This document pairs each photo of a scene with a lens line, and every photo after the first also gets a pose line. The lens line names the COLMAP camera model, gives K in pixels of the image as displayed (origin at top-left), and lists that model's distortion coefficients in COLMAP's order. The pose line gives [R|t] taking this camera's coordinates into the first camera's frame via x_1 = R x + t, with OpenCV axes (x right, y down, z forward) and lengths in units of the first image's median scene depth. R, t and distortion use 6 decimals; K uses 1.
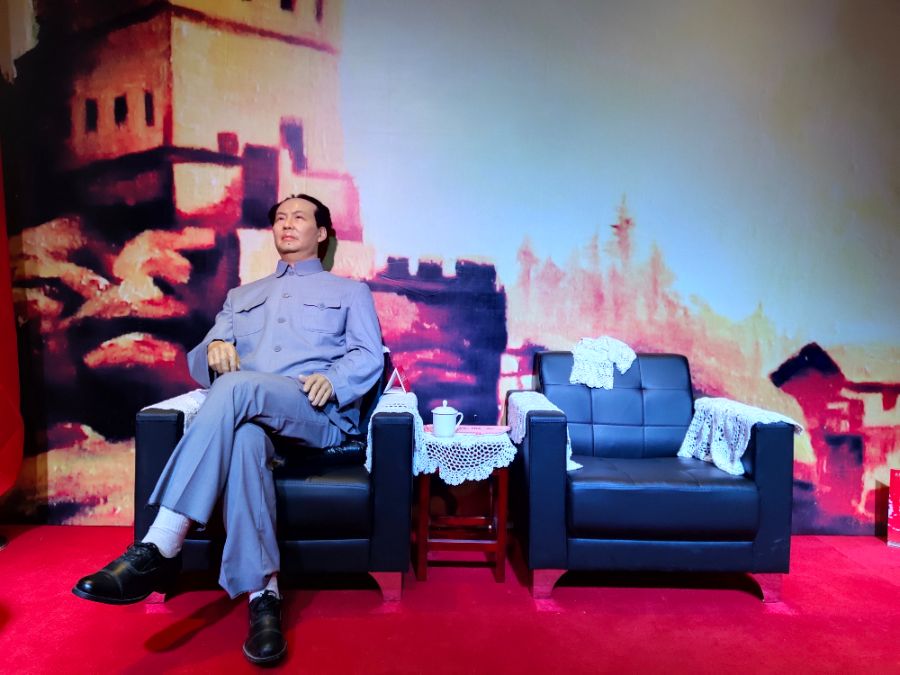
lens RADIAL K [[644.9, 0, 452.2], [0, 644.9, 343.6], [0, 0, 1]] dist [0.098118, -0.120279]
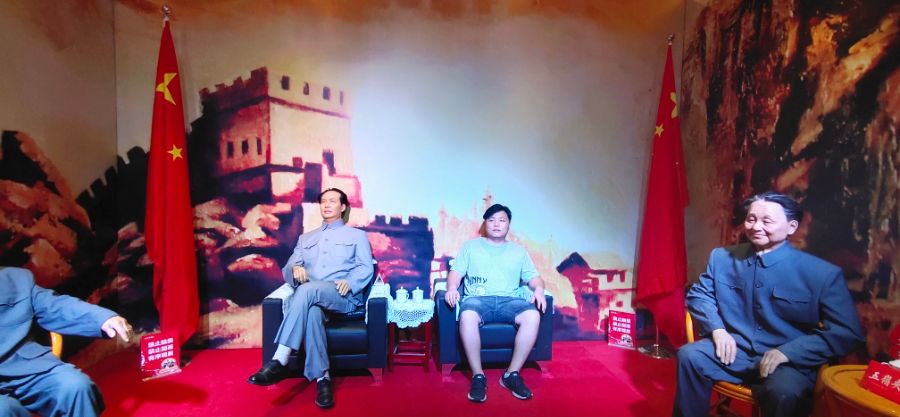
lens RADIAL K [[416.3, 0, 451.7], [0, 416.3, 212.3], [0, 0, 1]] dist [-0.014000, 0.025925]
pose [[0.997433, -0.012236, 0.070556, 0.049313], [0.012551, 0.999913, -0.004026, -0.134761], [-0.070501, 0.004901, 0.997500, -0.344538]]
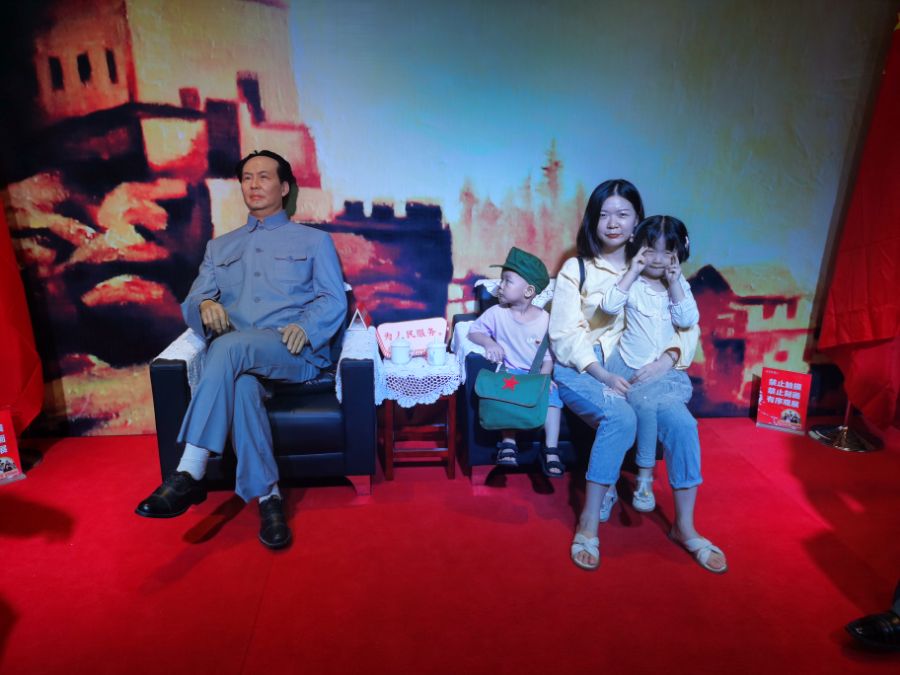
lens RADIAL K [[675.3, 0, 450.7], [0, 675.3, 335.6], [0, 0, 1]] dist [0.053816, -0.050749]
pose [[0.998248, -0.033486, 0.048782, 0.018955], [0.021883, 0.974930, 0.221432, -0.162773], [-0.054974, -0.219977, 0.973955, -0.203858]]
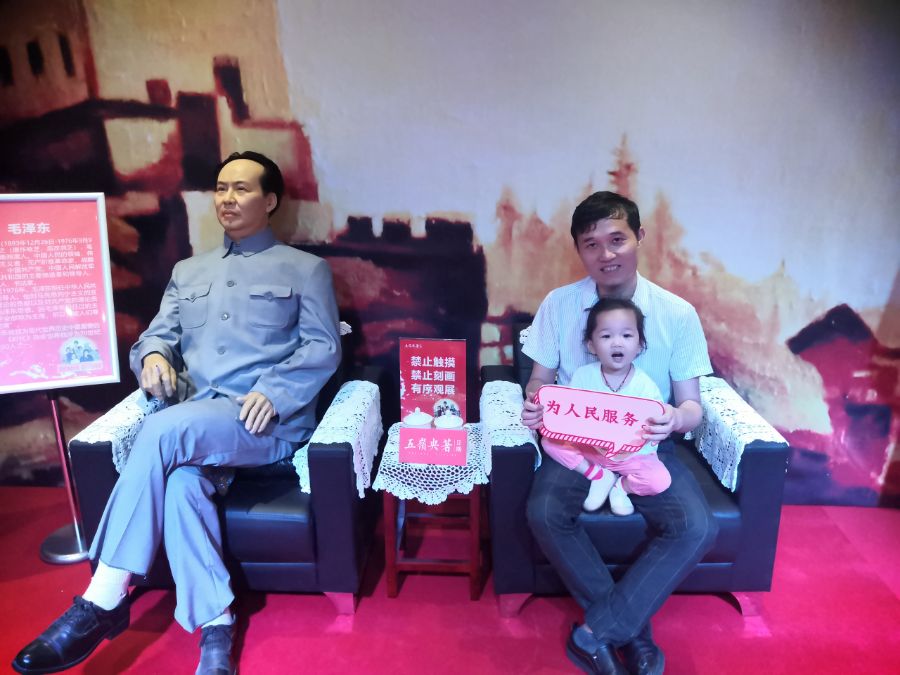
lens RADIAL K [[695.8, 0, 445.3], [0, 695.8, 329.3], [0, 0, 1]] dist [-0.005758, 0.018832]
pose [[0.994845, -0.006966, -0.101167, 0.125681], [0.032417, 0.967136, 0.252186, -0.220583], [0.096085, -0.254166, 0.962376, 0.068356]]
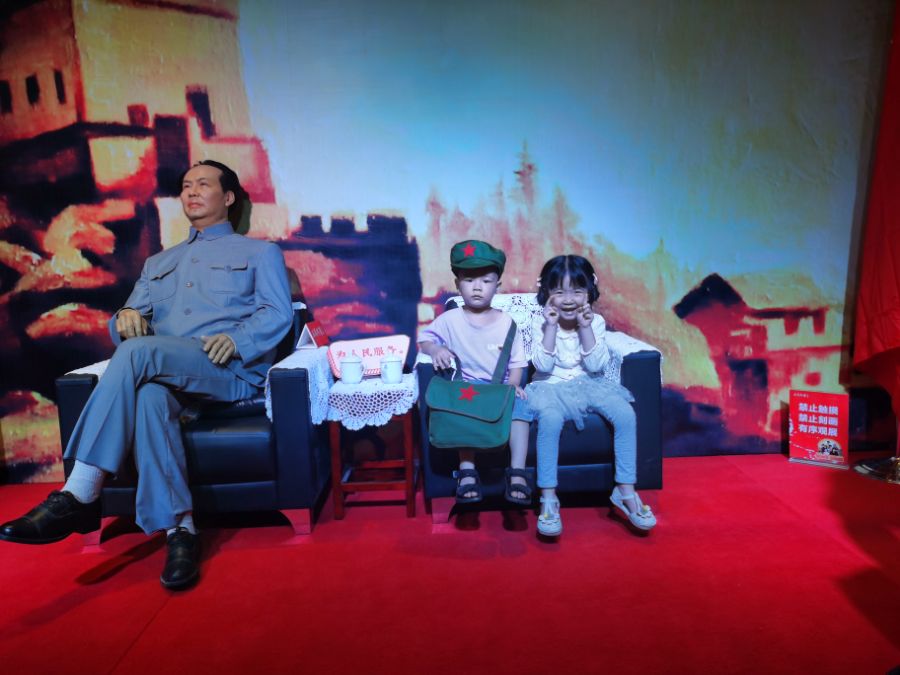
lens RADIAL K [[675.3, 0, 453.0], [0, 675.3, 339.2], [0, 0, 1]] dist [0.053816, -0.050749]
pose [[0.997912, -0.058405, -0.027594, 0.162502], [0.060422, 0.995038, 0.079042, -0.008674], [0.022841, -0.080544, 0.996489, -0.094077]]
